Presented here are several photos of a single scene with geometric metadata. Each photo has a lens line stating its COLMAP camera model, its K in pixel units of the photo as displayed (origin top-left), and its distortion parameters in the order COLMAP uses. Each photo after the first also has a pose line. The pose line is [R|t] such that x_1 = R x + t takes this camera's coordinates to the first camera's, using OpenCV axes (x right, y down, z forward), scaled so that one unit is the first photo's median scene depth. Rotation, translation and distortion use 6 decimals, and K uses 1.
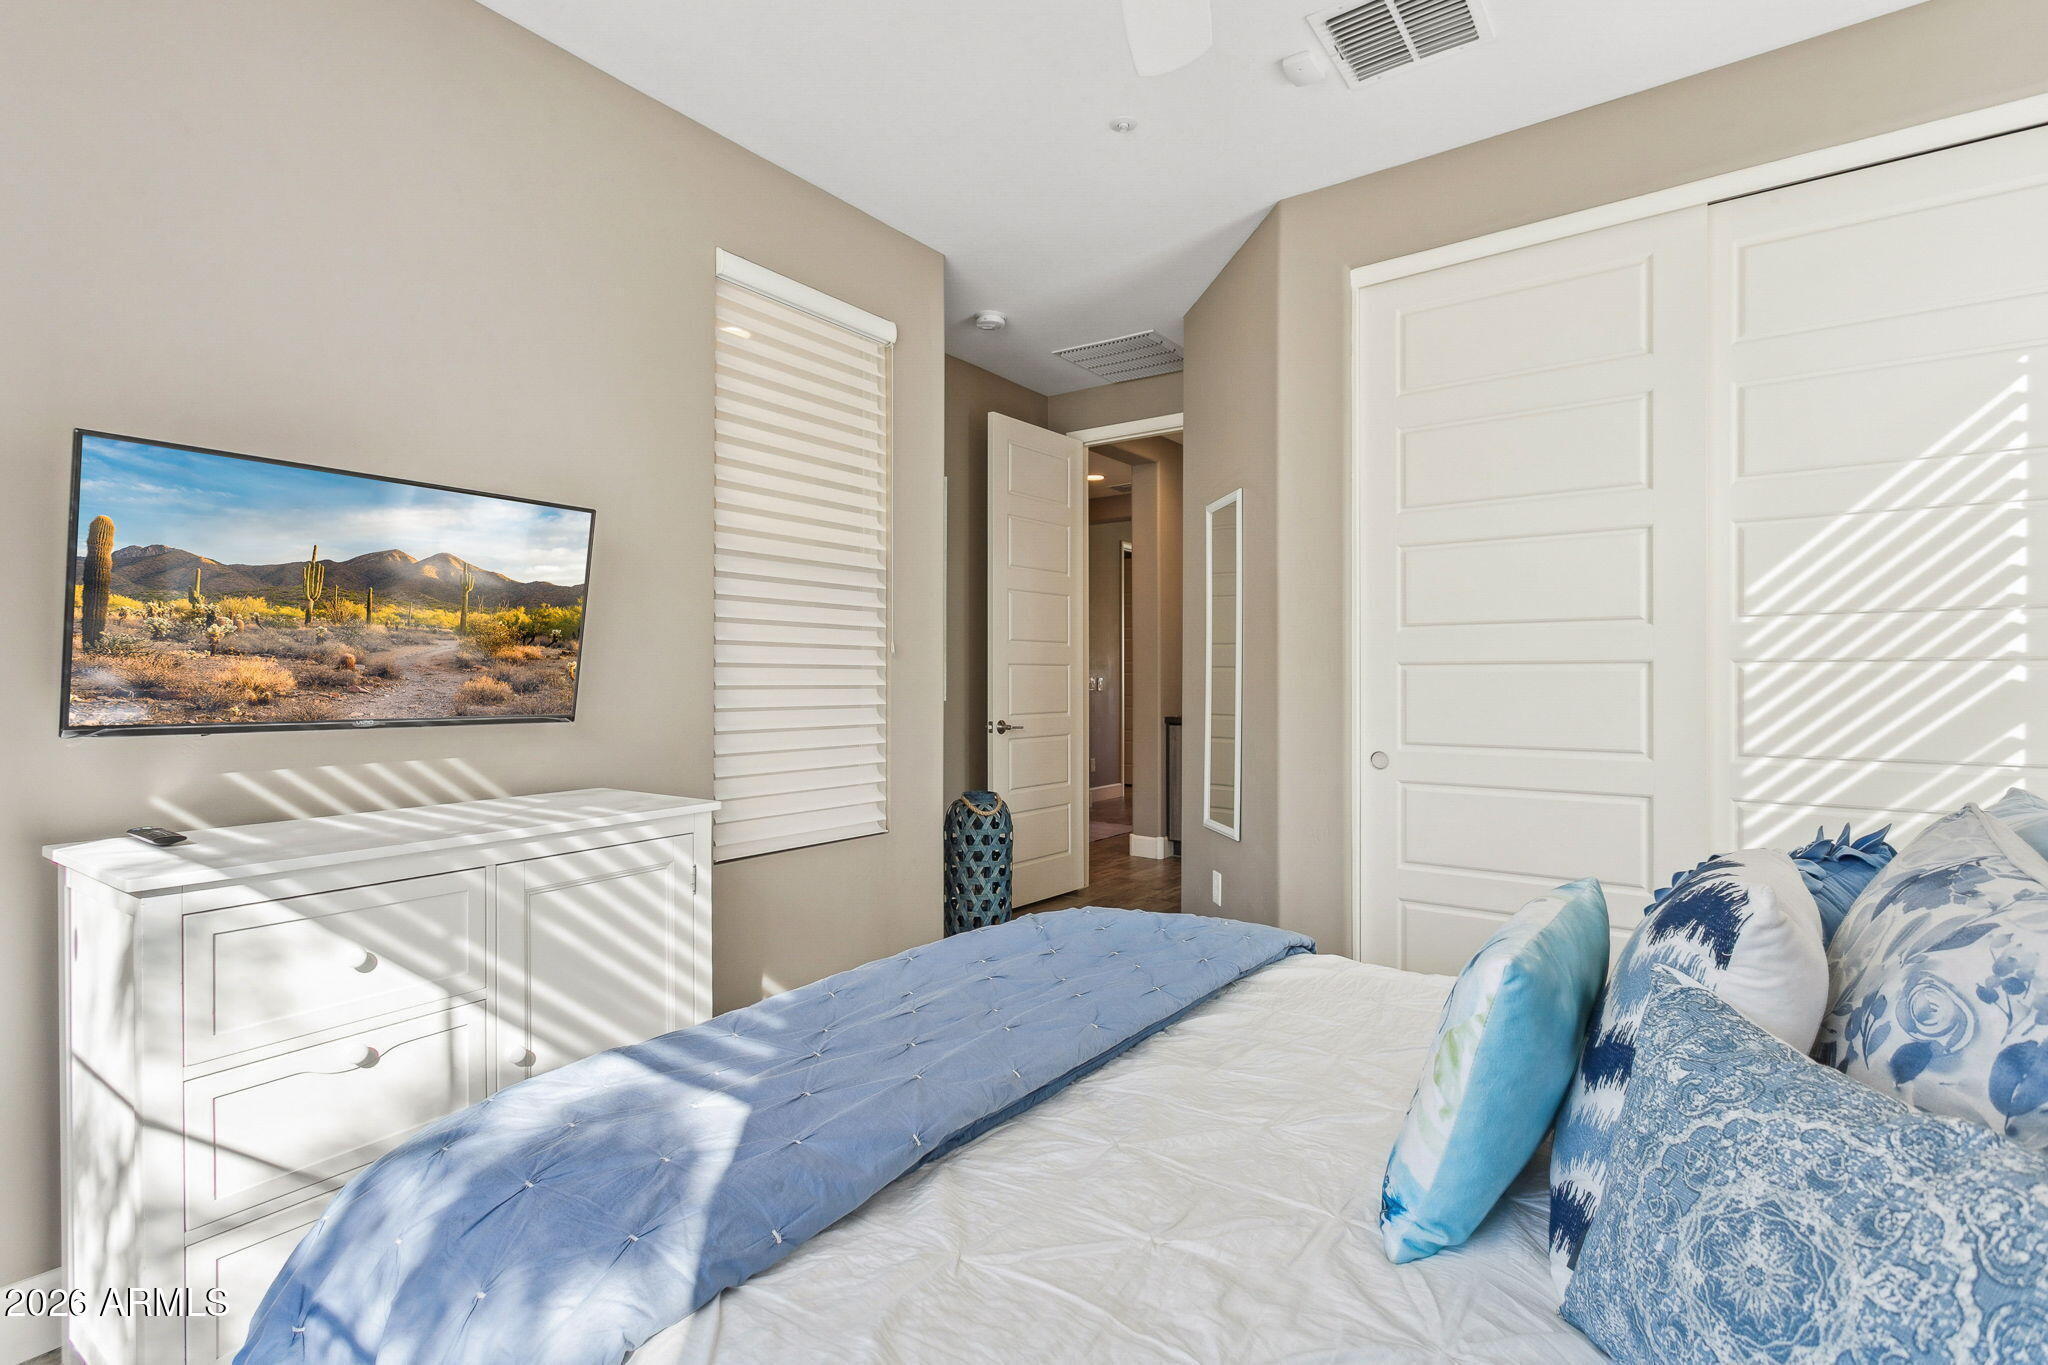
lens RADIAL K [[956.2, 0, 1024.2], [0, 956.2, 679.9], [0, 0, 1]] dist [0.001572, -0.000259]
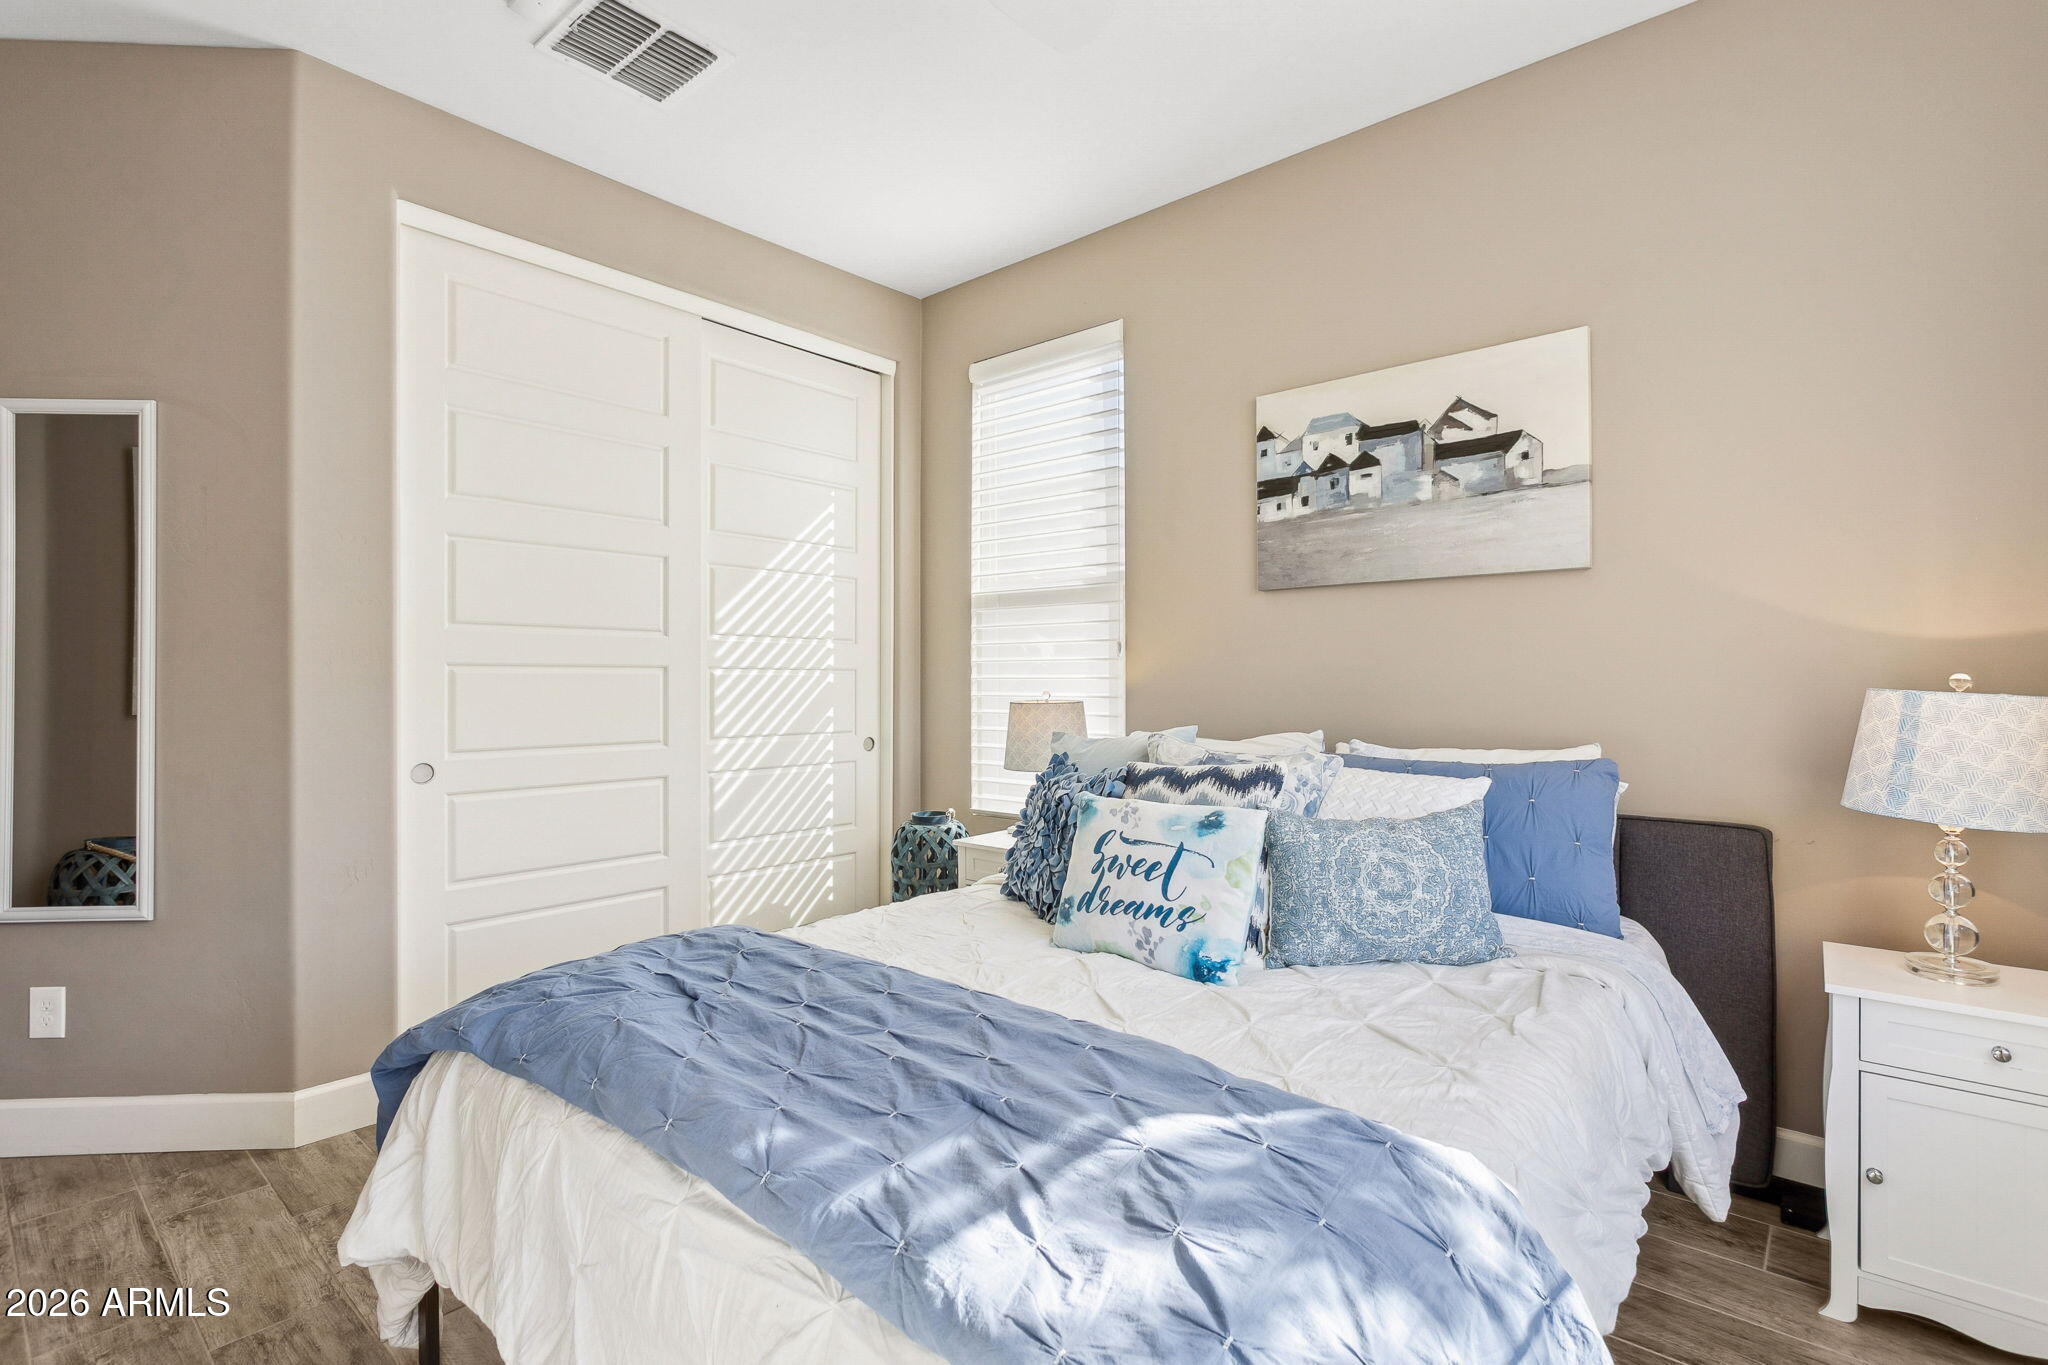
lens RADIAL K [[956.2, 0, 1021.3], [0, 956.2, 683.0], [0, 0, 1]] dist [0.001572, -0.000259]
pose [[0.088883, 0.000369, 0.996042, -0.548977], [0.002561, 0.999997, -0.000599, 0.003541], [-0.996039, 0.002605, 0.088882, 0.453003]]
